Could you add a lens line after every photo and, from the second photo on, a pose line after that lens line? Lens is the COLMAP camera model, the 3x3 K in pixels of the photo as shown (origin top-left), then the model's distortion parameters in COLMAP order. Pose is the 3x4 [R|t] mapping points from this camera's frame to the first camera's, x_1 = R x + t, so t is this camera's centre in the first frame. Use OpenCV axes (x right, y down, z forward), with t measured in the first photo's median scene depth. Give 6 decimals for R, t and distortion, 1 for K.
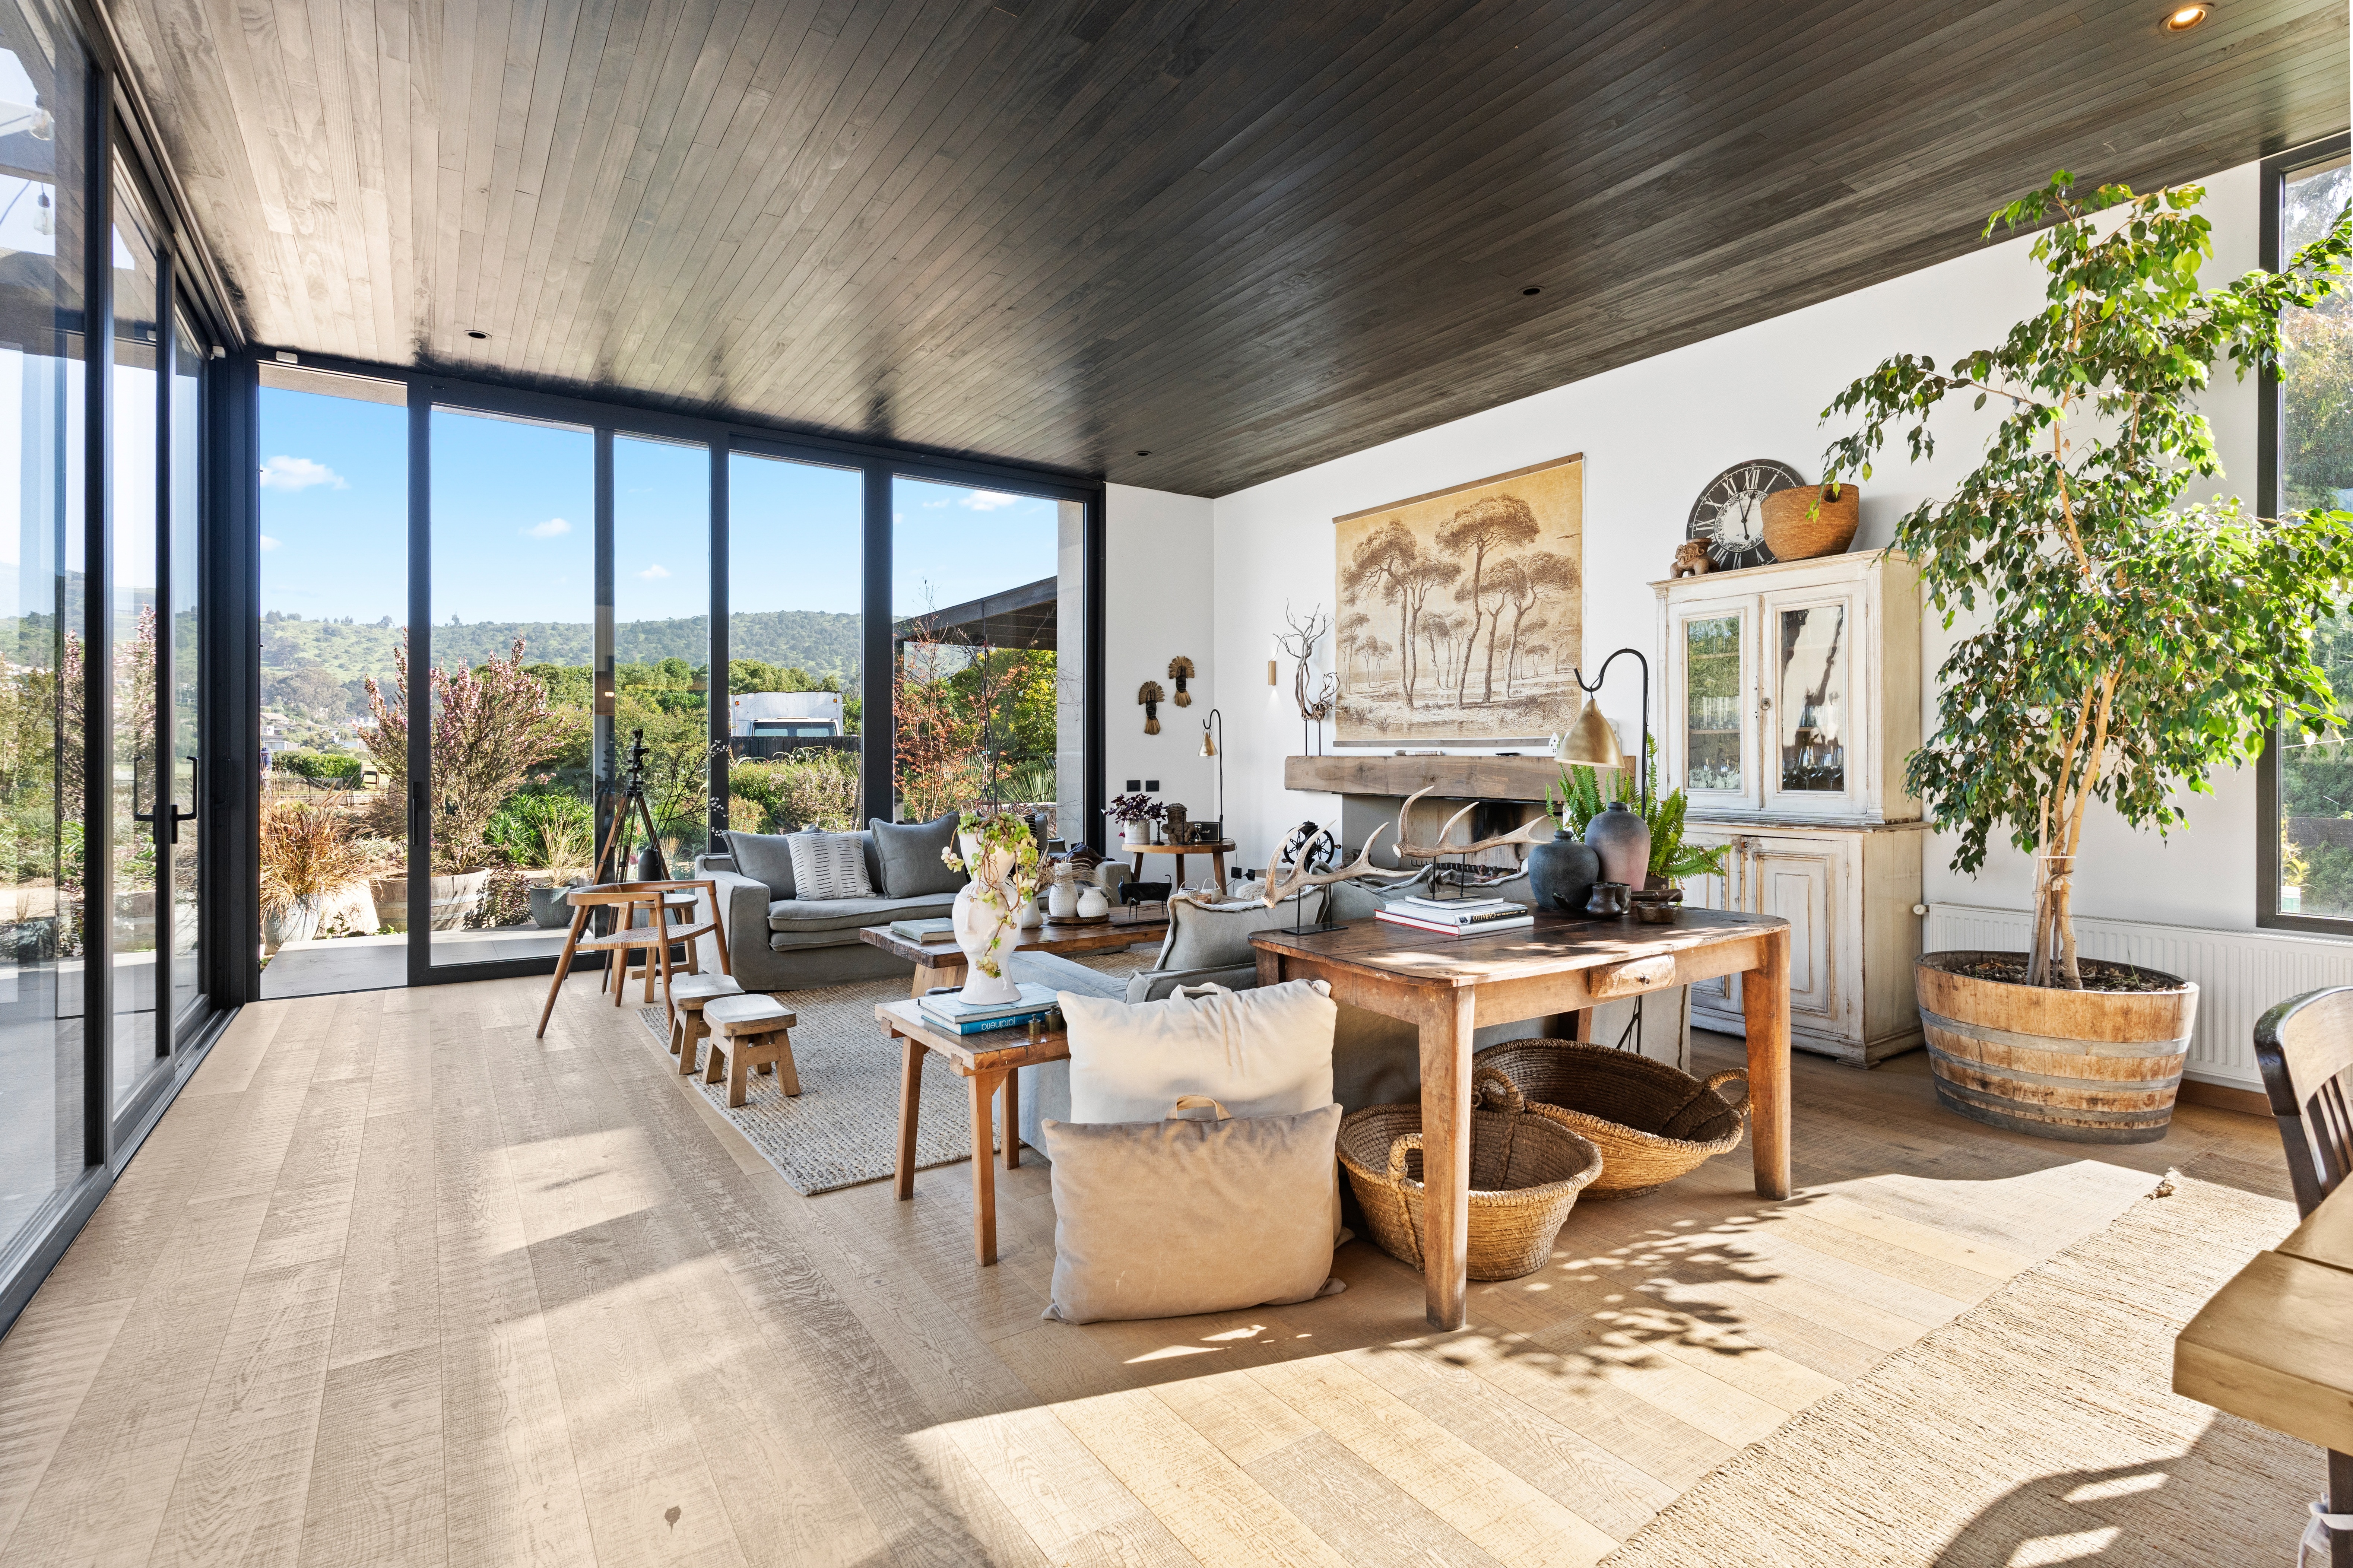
lens RADIAL K [[1120.1, 0, 1168.1], [0, 1120.1, 761.7], [0, 0, 1]] dist [0.002858, 0.000214]
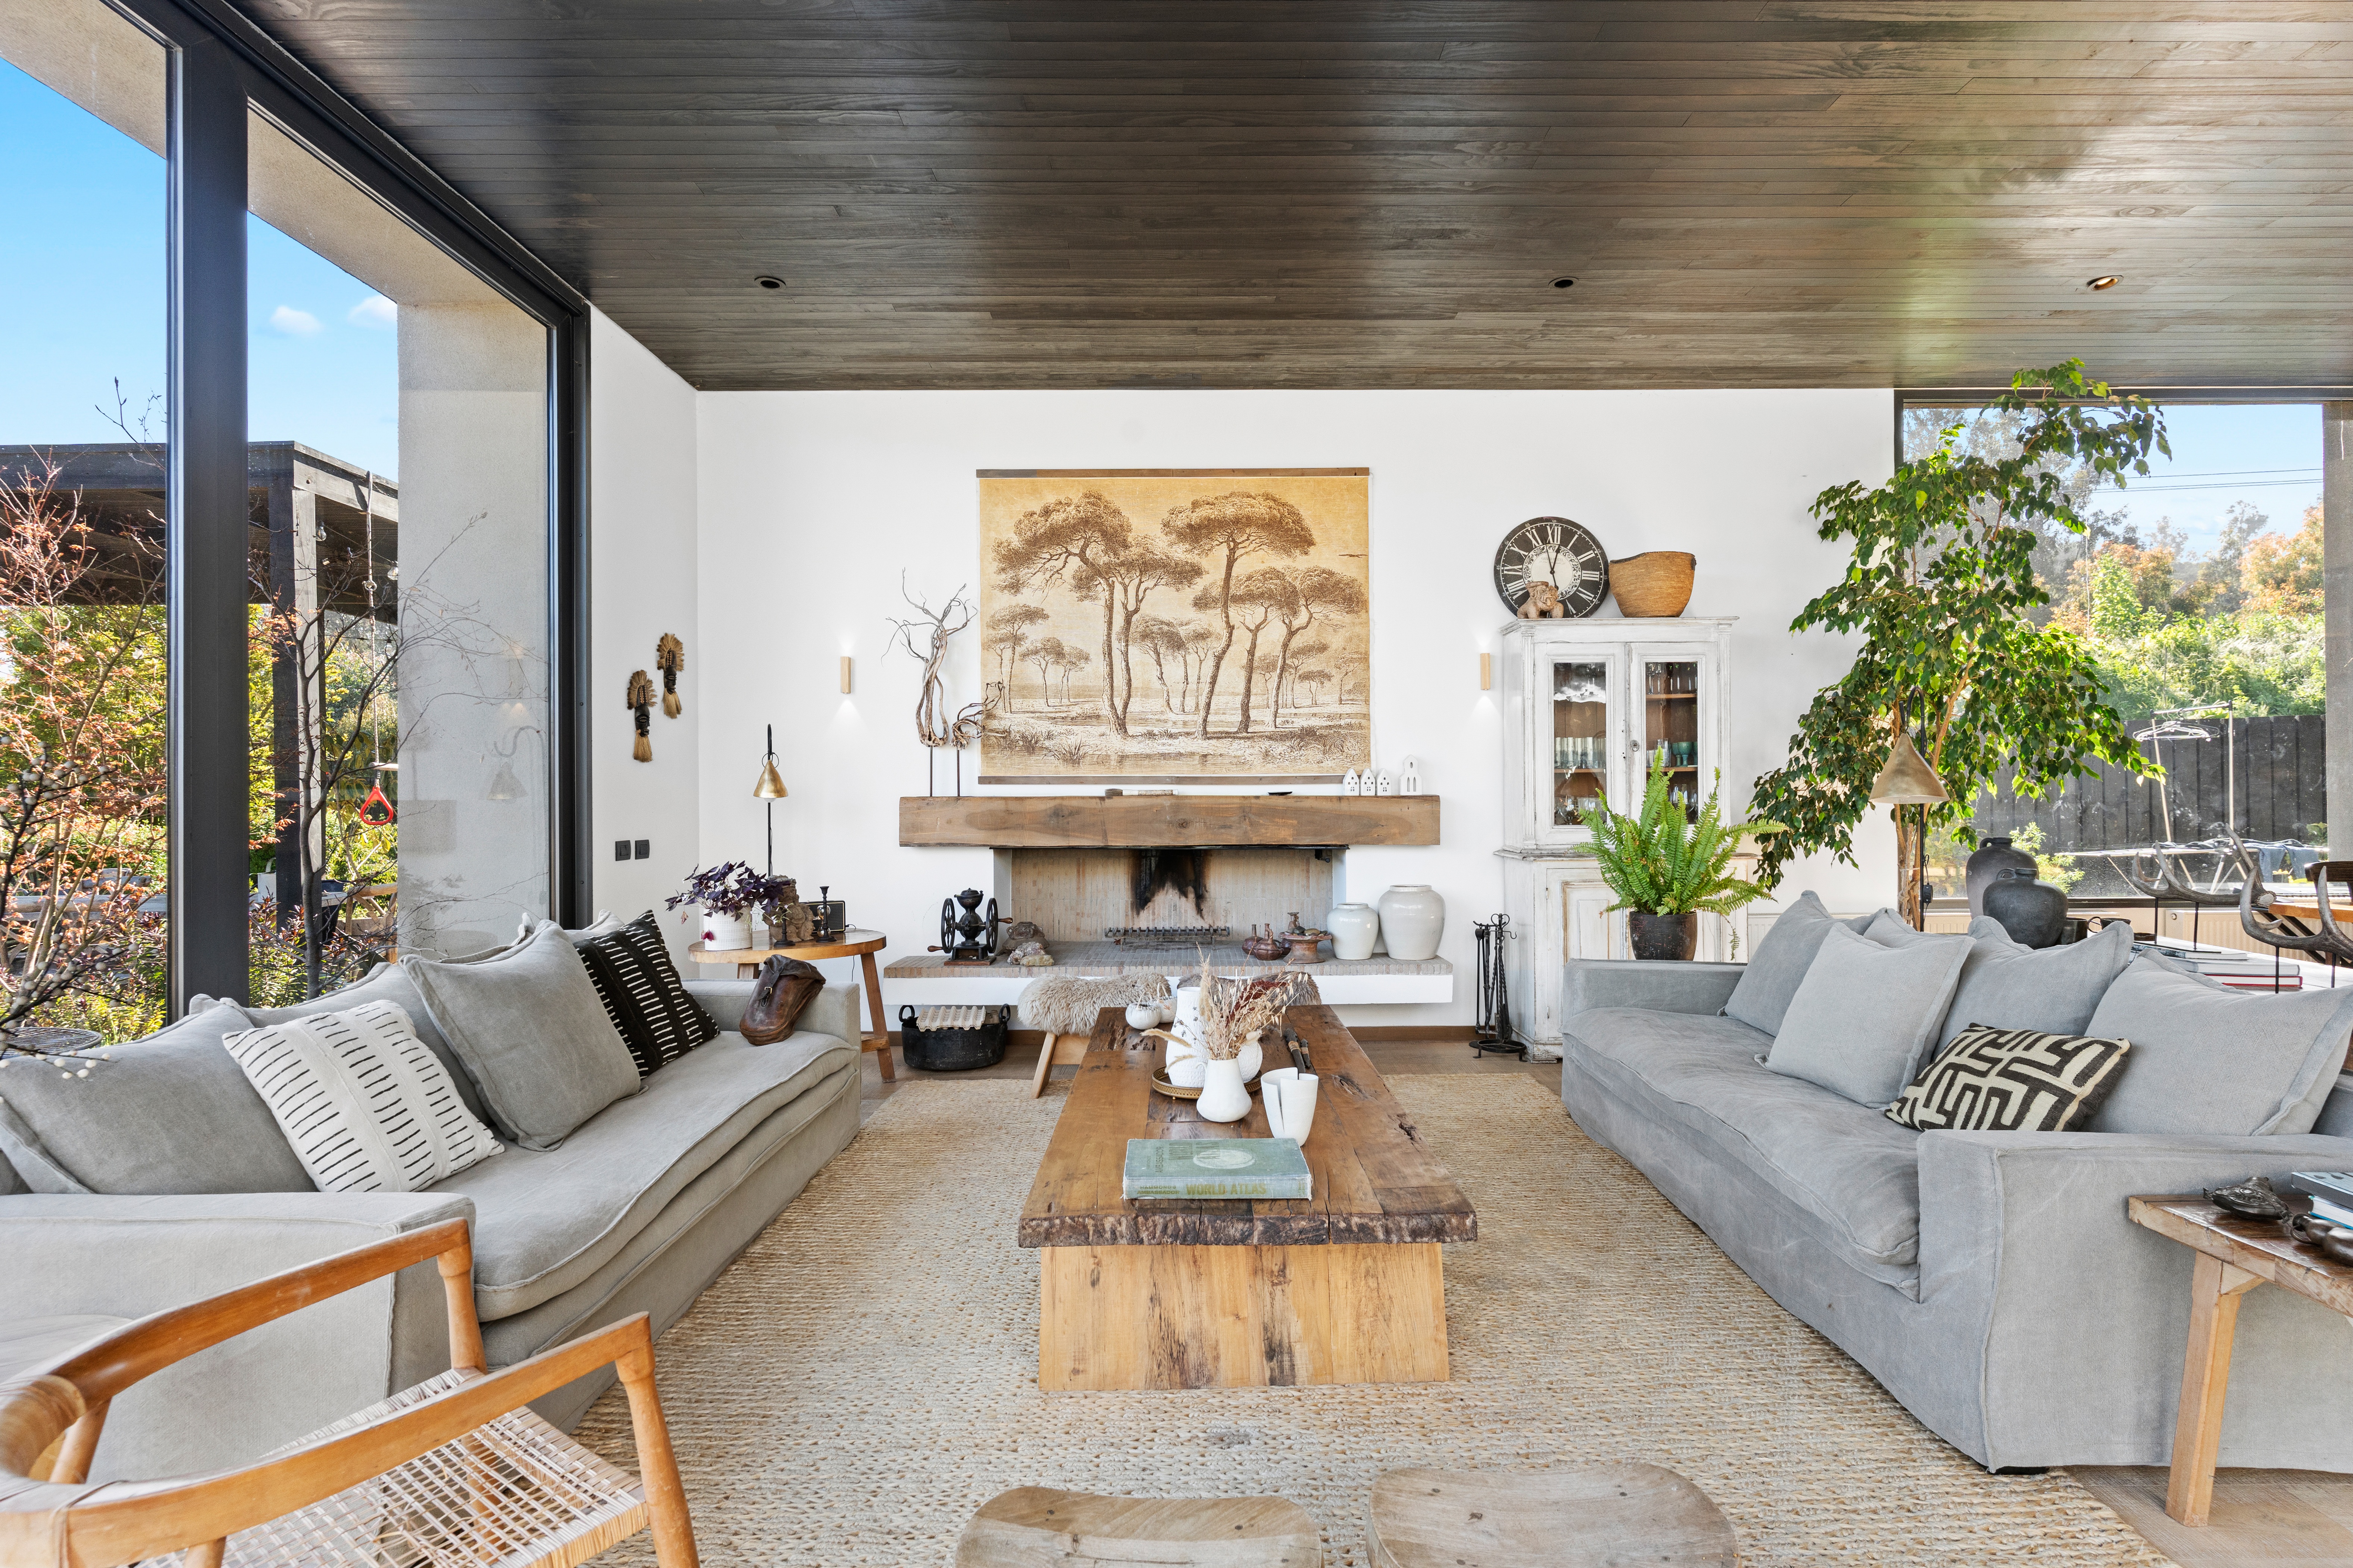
lens RADIAL K [[1137.8, 0, 1175.1], [0, 1137.8, 789.6], [0, 0, 1]] dist [0.002897, -0.000547]
pose [[0.546167, 0.002881, 0.837671, -0.445278], [0.008951, 0.999917, -0.009275, -0.001906], [-0.837628, 0.012563, 0.546096, 0.546163]]
